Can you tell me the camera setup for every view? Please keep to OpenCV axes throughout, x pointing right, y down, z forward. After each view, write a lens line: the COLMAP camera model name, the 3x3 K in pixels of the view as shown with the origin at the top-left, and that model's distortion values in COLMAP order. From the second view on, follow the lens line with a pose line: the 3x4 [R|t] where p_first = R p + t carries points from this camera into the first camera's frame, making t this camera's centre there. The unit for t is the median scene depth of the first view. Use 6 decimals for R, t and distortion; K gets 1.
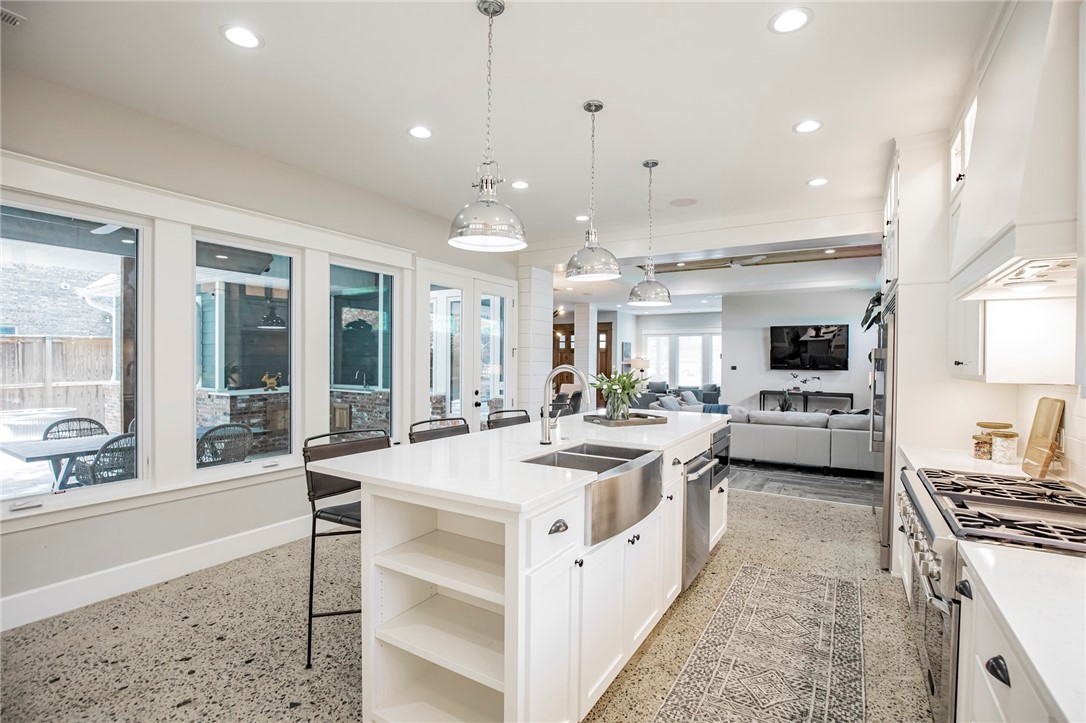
lens RADIAL K [[502.8, 0, 549.4], [0, 502.8, 366.6], [0, 0, 1]] dist [-0.029102, 0.002782]
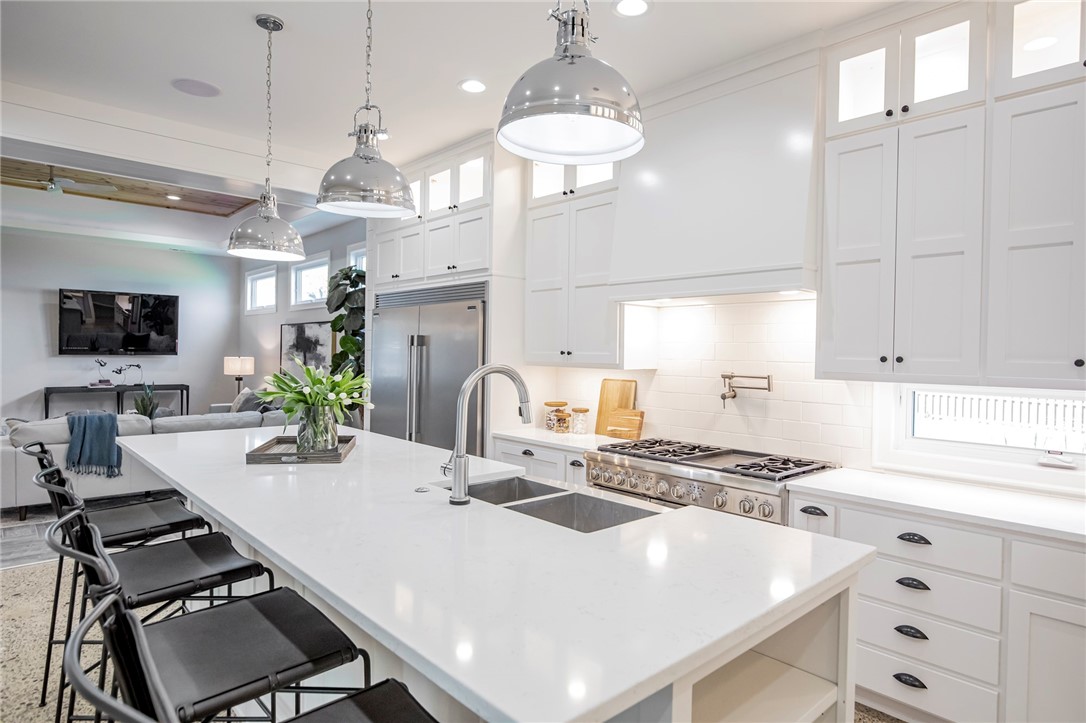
lens RADIAL K [[620.3, 0, 549.0], [0, 620.3, 360.5], [0, 0, 1]] dist [-0.005971, -0.000637]
pose [[0.284250, -0.020311, 0.958535, -0.138704], [-0.001292, 0.999767, 0.021567, -0.004761], [-0.958749, -0.007369, 0.284157, 0.148139]]
